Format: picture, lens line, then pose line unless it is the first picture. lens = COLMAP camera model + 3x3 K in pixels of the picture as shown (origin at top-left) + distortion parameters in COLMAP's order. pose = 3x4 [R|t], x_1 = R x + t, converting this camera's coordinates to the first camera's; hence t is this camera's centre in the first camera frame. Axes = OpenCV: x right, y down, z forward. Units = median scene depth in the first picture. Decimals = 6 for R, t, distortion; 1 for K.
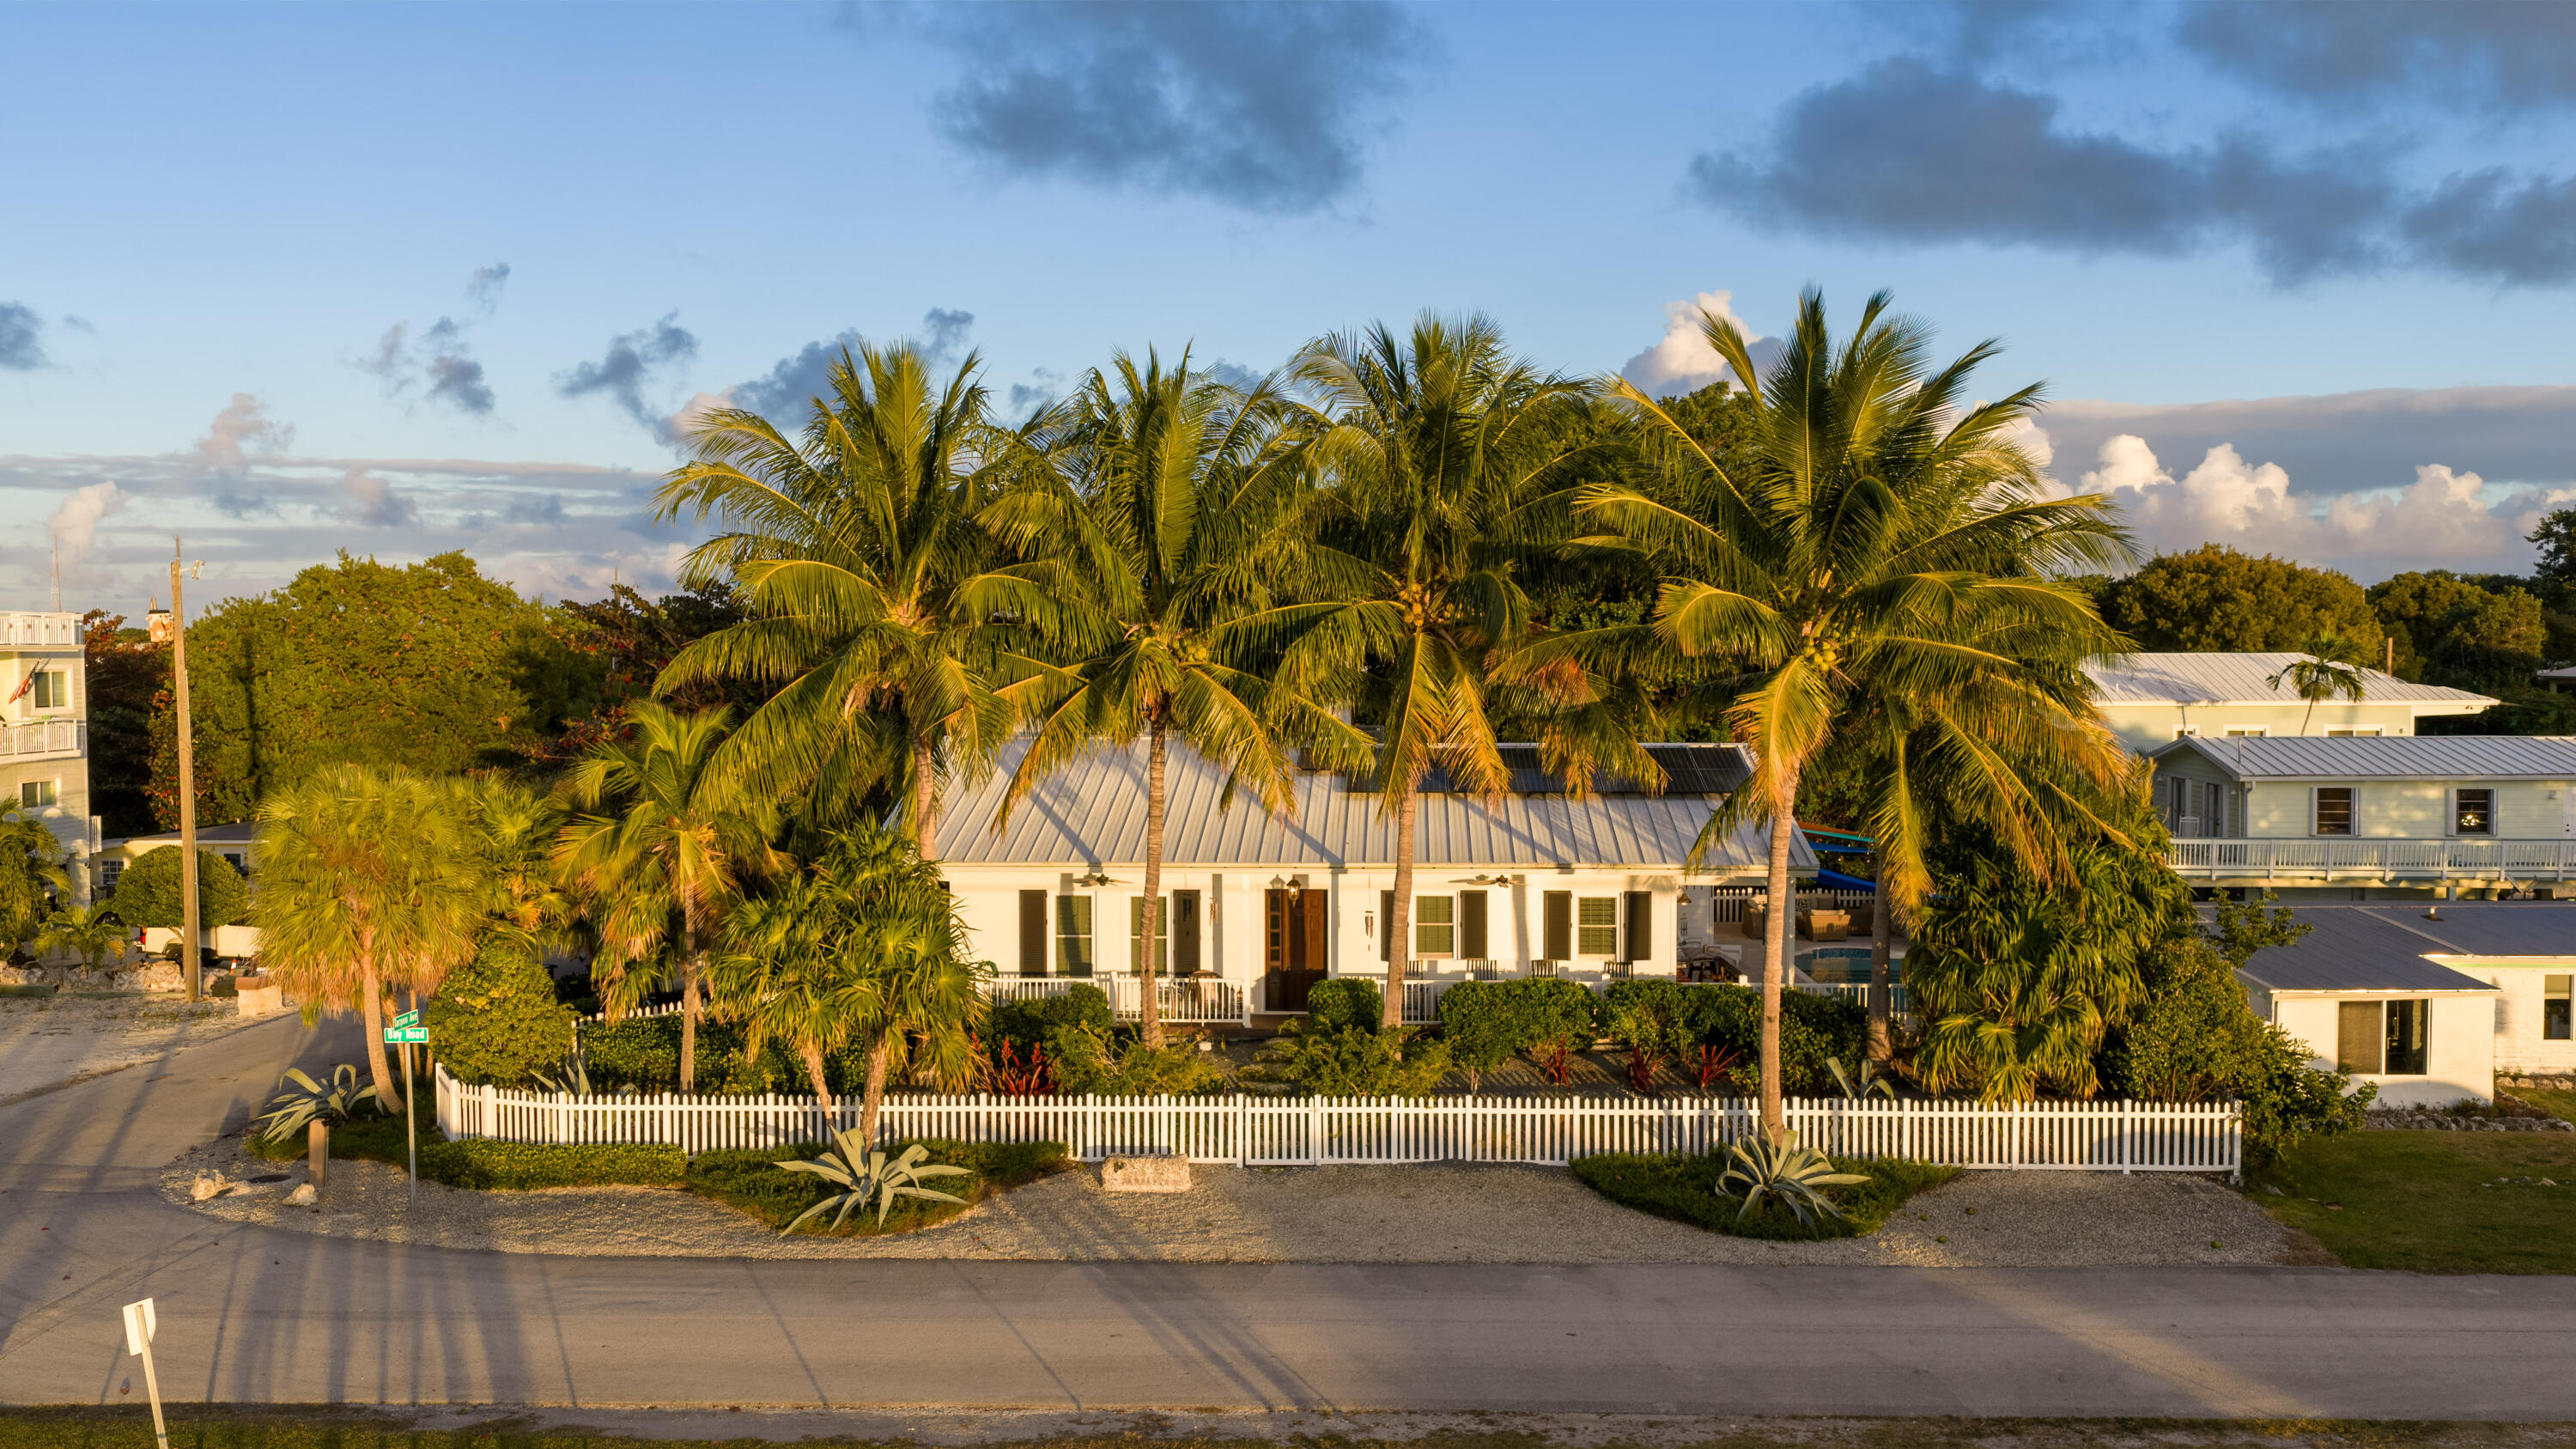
lens RADIAL K [[2191.7, 0, 1288.0], [0, 2191.7, 724.5], [0, 0, 1]] dist [-0.006853, -0.017636]
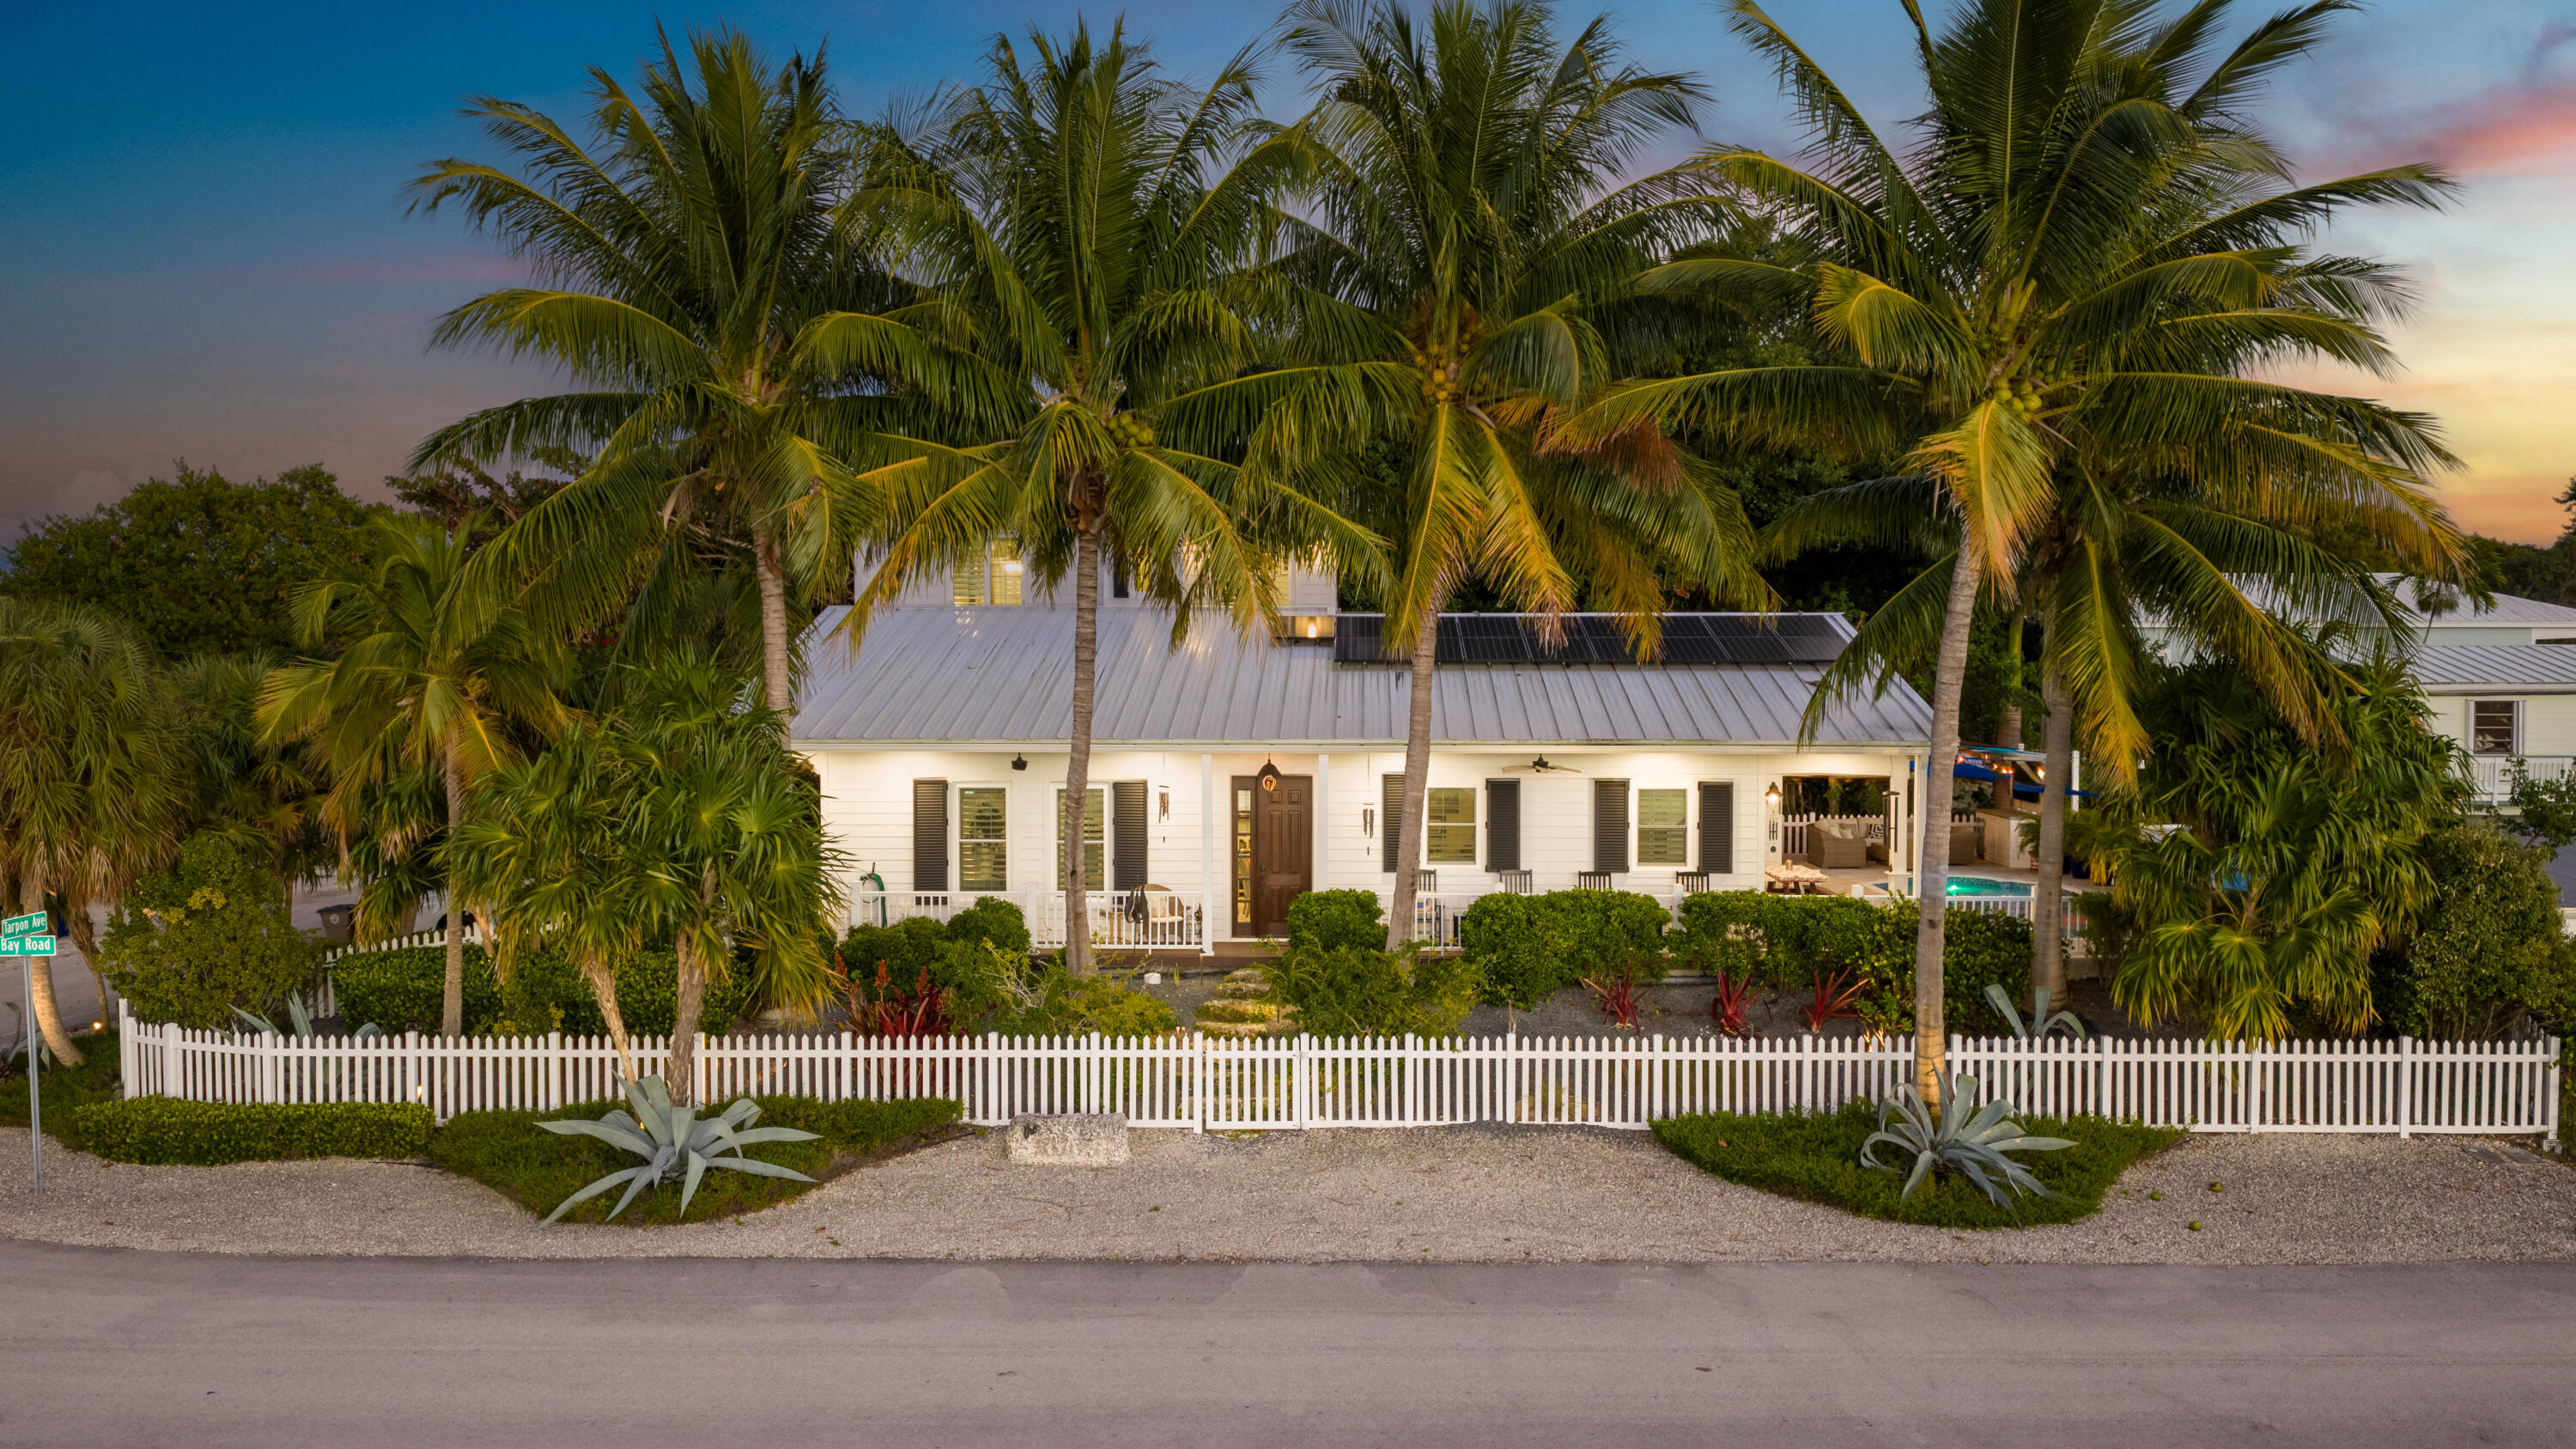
lens RADIAL K [[2191.7, 0, 1288.0], [0, 2191.7, 724.5], [0, 0, 1]] dist [-0.006853, -0.017636]
pose [[0.999837, 0.001294, 0.017989, -0.005349], [-0.001254, 0.999997, -0.002224, 0.068372], [-0.017992, 0.002201, 0.999836, 0.271860]]
